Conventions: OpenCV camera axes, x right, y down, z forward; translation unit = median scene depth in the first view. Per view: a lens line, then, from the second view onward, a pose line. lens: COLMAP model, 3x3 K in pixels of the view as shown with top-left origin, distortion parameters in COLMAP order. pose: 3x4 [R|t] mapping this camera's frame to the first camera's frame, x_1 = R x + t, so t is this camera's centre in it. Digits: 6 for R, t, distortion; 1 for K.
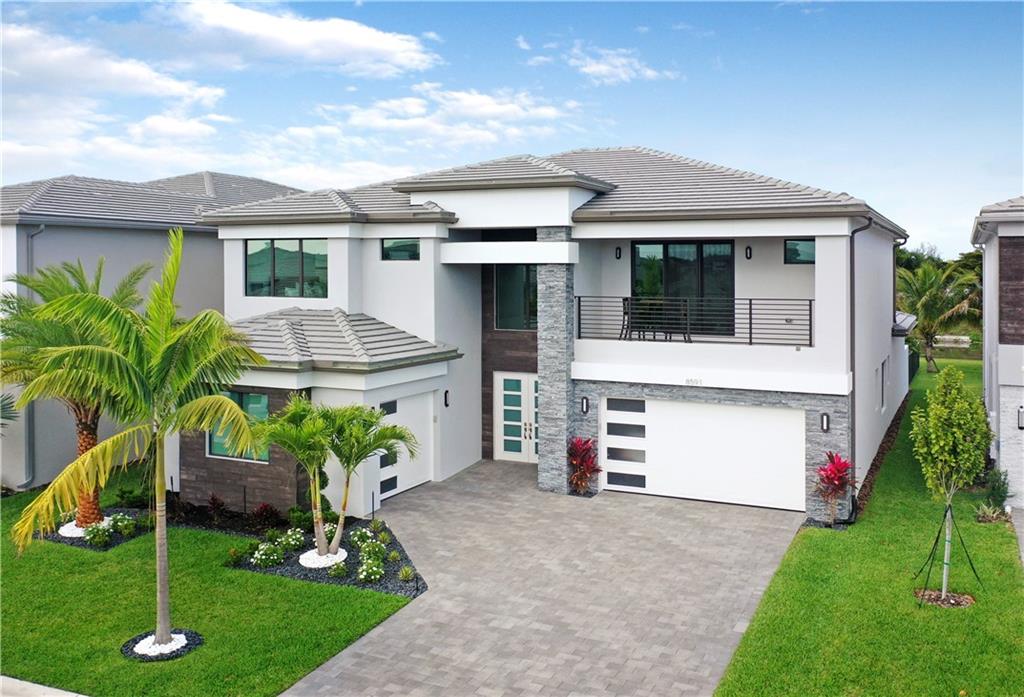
lens RADIAL K [[956.2, 0, 512.0], [0, 956.2, 299.0], [0, 0, 1]] dist [0.005450, 0.005212]
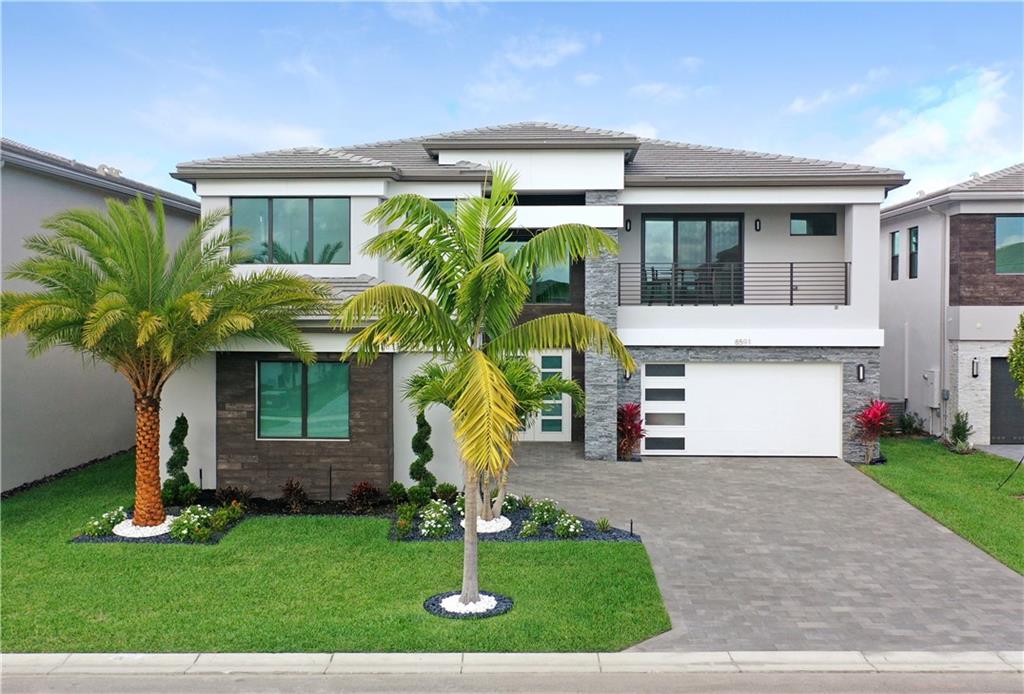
lens RADIAL K [[988.4, 0, 512.0], [0, 988.4, 347.0], [0, 0, 1]] dist [0.004843, 0.001561]
pose [[0.917609, -0.015318, 0.397189, -0.455576], [0.014577, 0.999882, 0.004884, 0.080115], [-0.397217, 0.001308, 0.917724, 0.099629]]
